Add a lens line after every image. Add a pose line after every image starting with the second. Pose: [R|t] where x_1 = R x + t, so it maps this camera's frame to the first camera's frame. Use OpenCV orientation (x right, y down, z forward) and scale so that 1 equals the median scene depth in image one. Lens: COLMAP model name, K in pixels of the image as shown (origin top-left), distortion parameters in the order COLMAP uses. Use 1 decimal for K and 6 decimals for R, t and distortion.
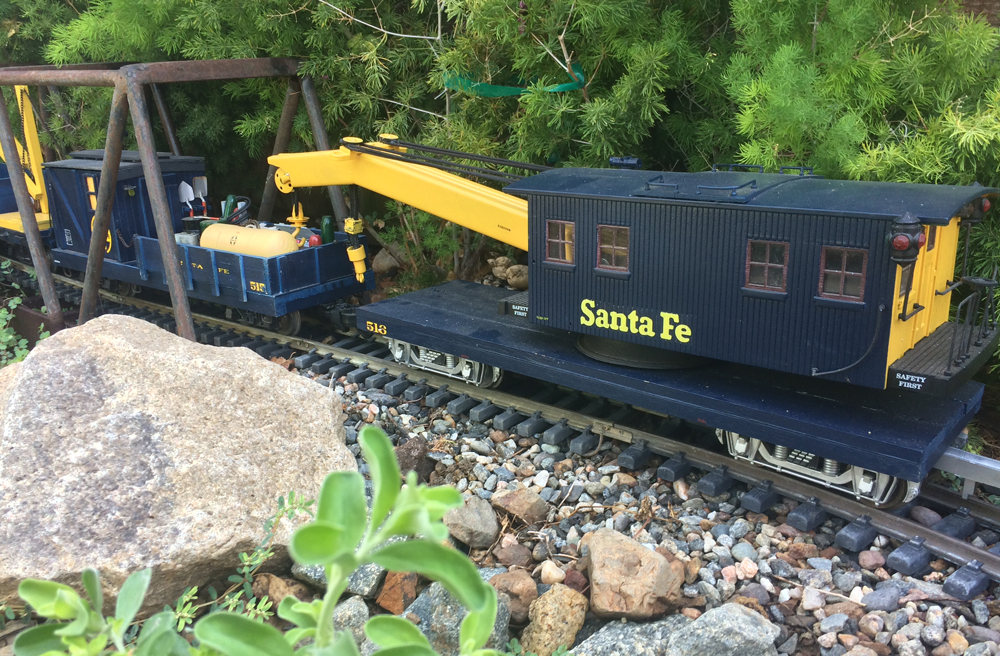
lens RADIAL K [[821.9, 0, 499.1], [0, 821.9, 328.0], [0, 0, 1]] dist [0.006775, 0.003968]
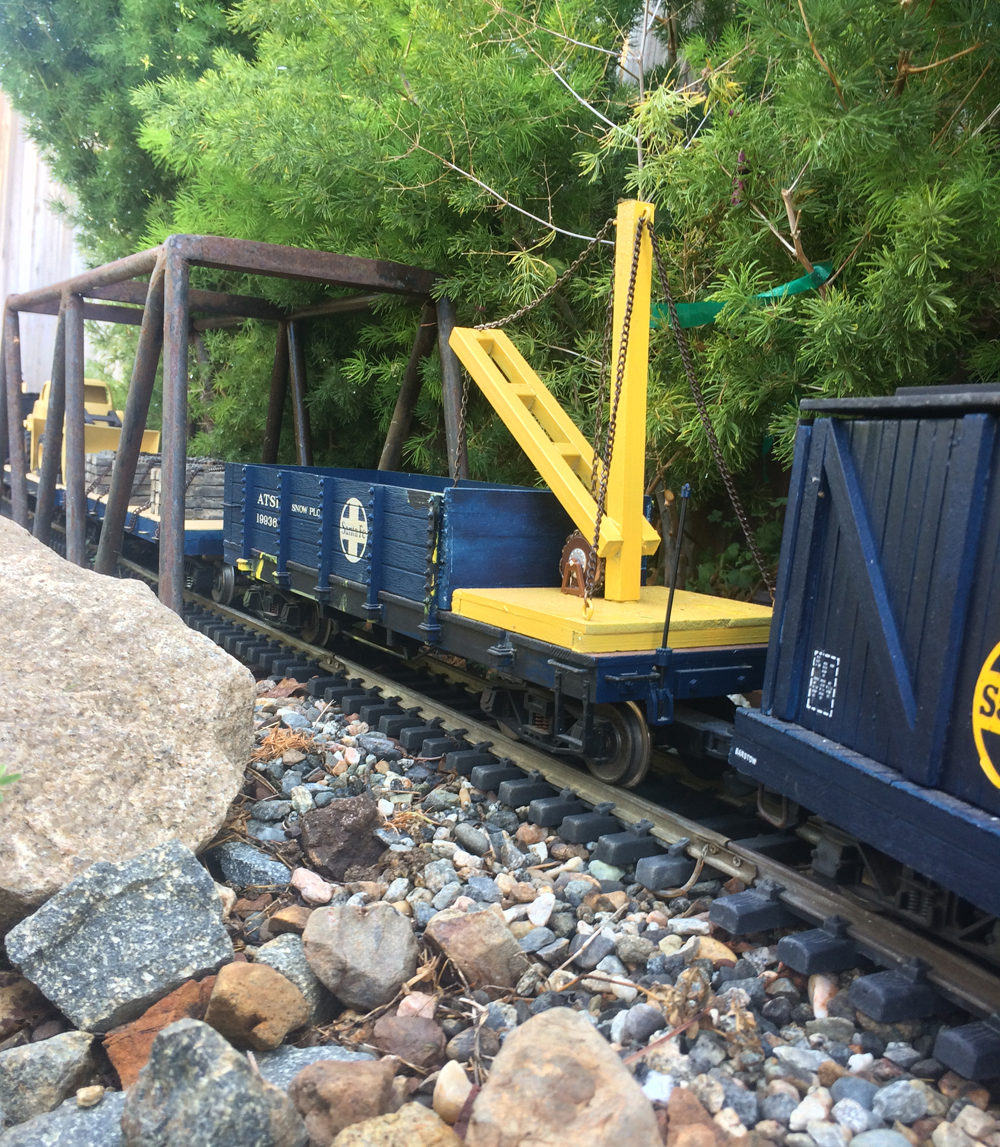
lens RADIAL K [[1124.6, 0, 500.9], [0, 1124.6, 574.1], [0, 0, 1]] dist [0.004140, 0.000000]
pose [[0.945140, 0.130596, -0.299425, 0.202830], [-0.184496, 0.969826, -0.159371, 0.098850], [0.269577, 0.205871, 0.940715, 0.310071]]
